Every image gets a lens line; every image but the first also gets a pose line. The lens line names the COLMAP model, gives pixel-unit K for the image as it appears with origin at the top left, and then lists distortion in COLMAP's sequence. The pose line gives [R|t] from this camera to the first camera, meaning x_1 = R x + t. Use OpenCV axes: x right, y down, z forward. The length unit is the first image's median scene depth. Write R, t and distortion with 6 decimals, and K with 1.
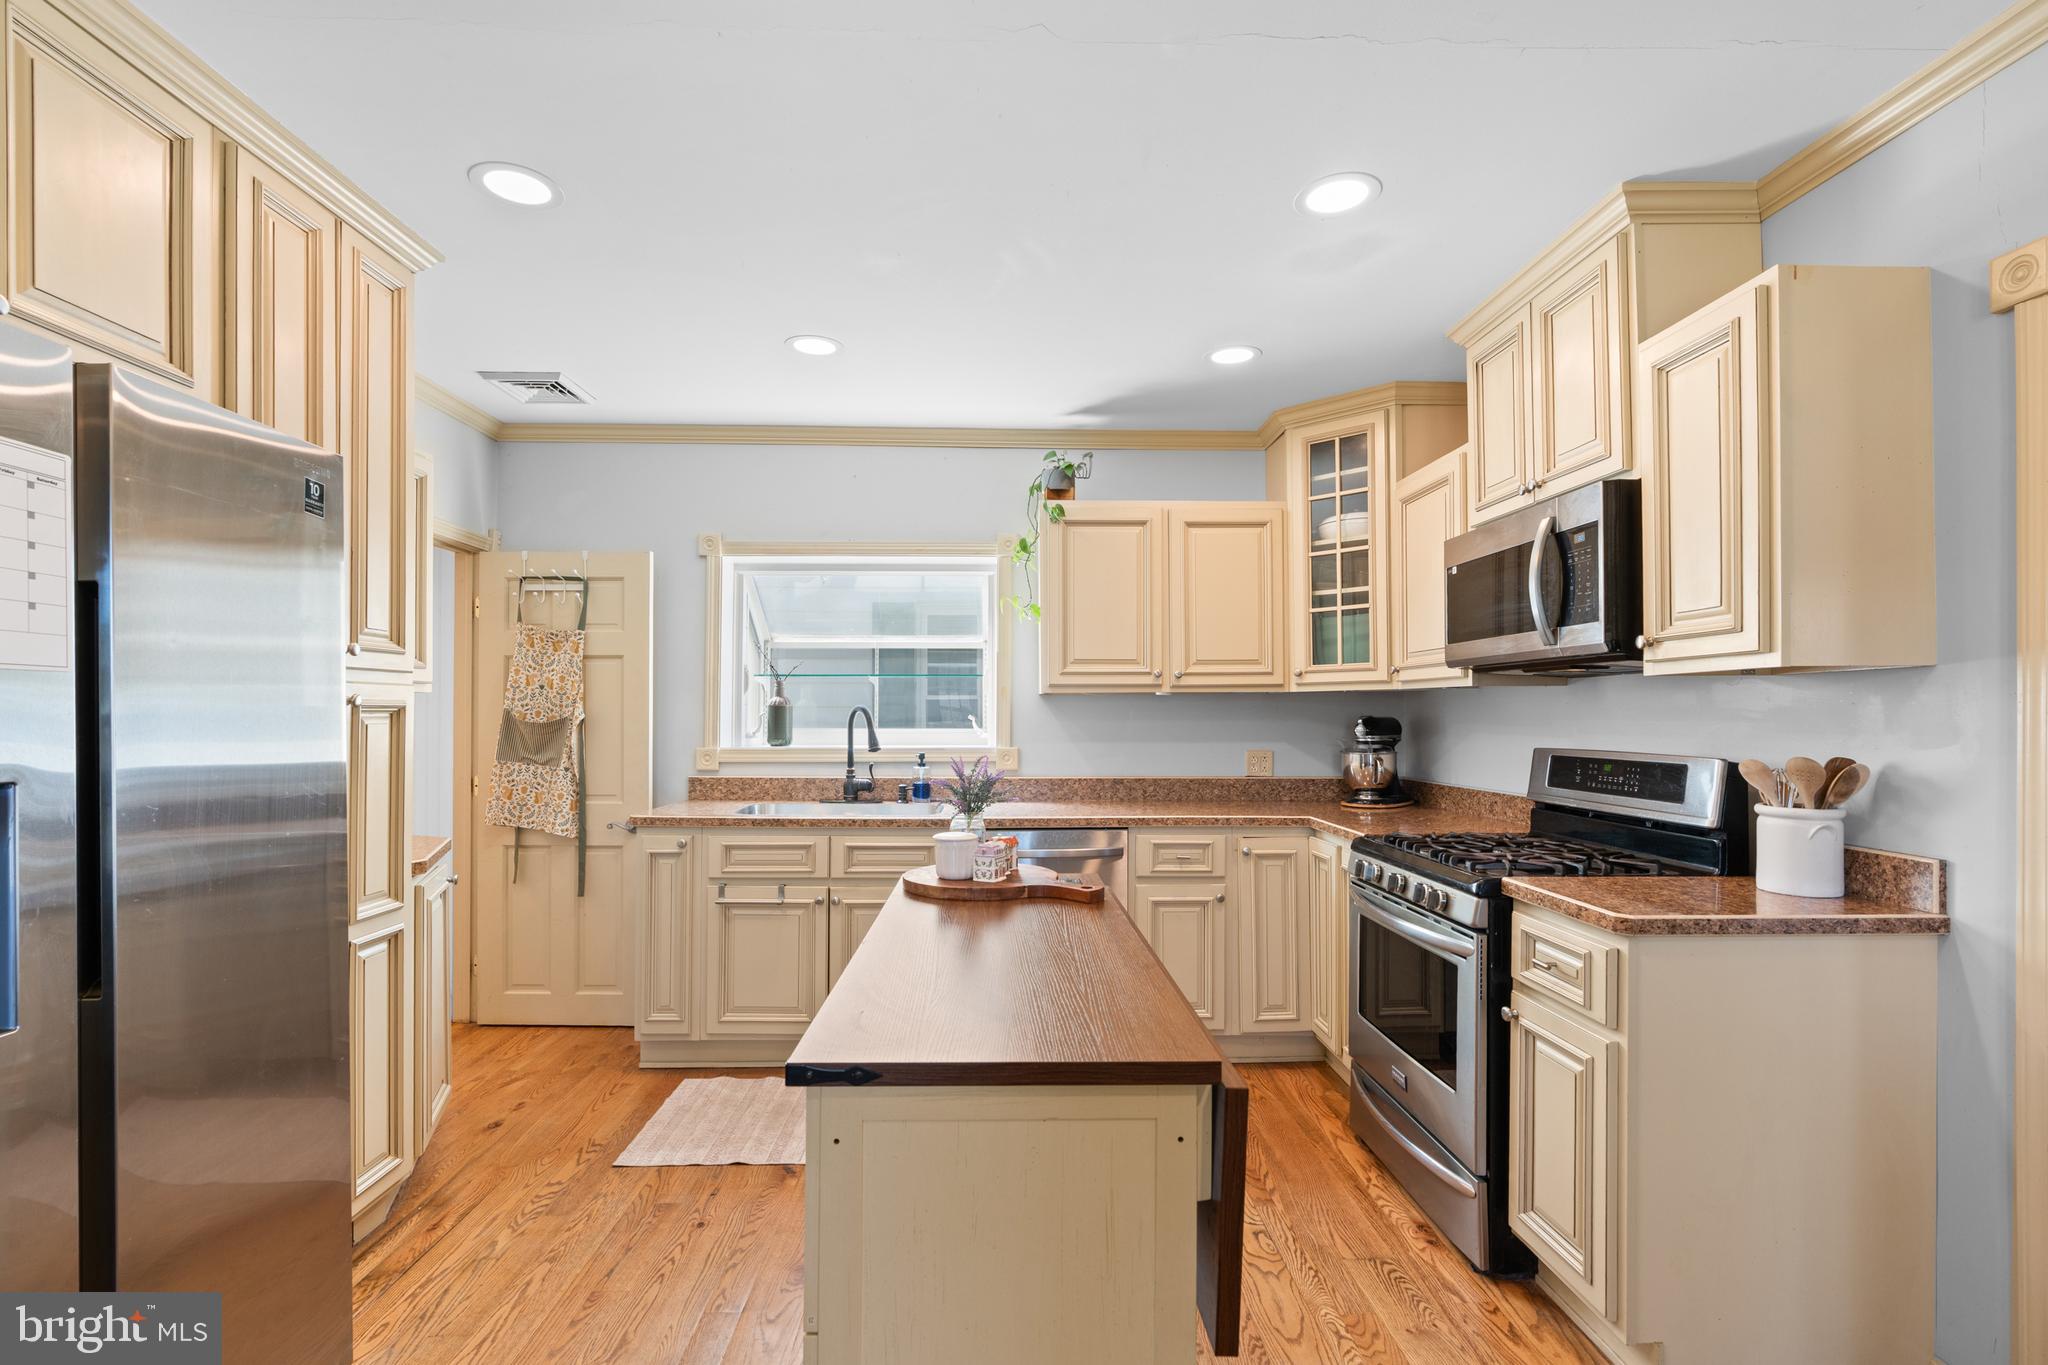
lens RADIAL K [[931.7, 0, 1030.6], [0, 931.7, 708.7], [0, 0, 1]] dist [-0.009084, 0.001727]
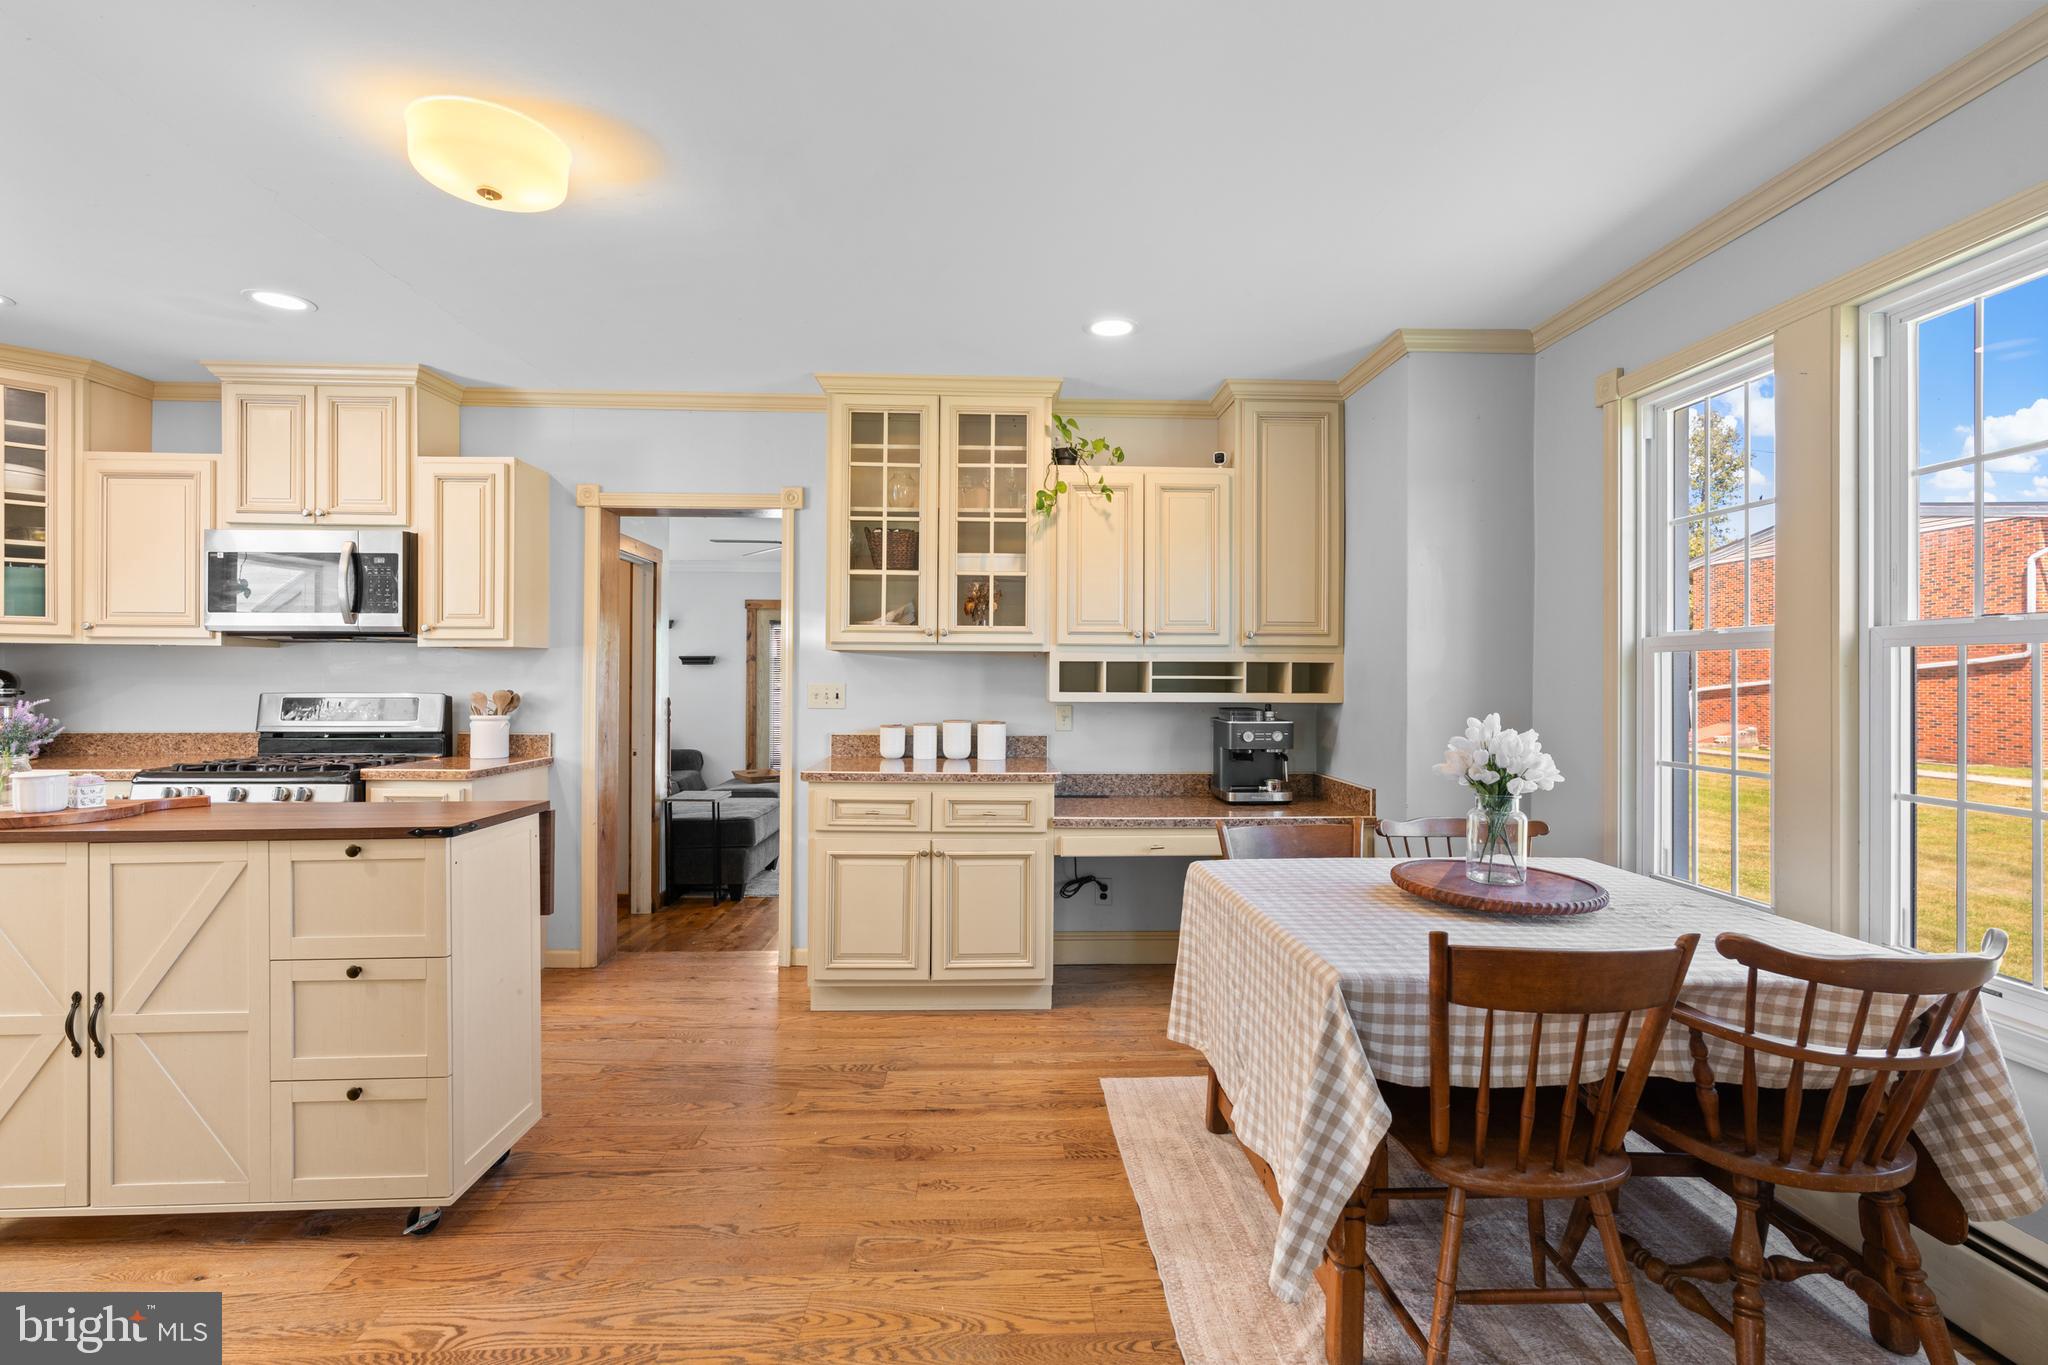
lens RADIAL K [[931.7, 0, 1024.5], [0, 931.7, 675.8], [0, 0, 1]] dist [-0.009084, 0.001727]
pose [[-0.004266, 0.000487, 0.999991, -0.694844], [-0.011387, 0.999935, -0.000536, 0.004778], [-0.999926, -0.011390, -0.004260, -0.086418]]
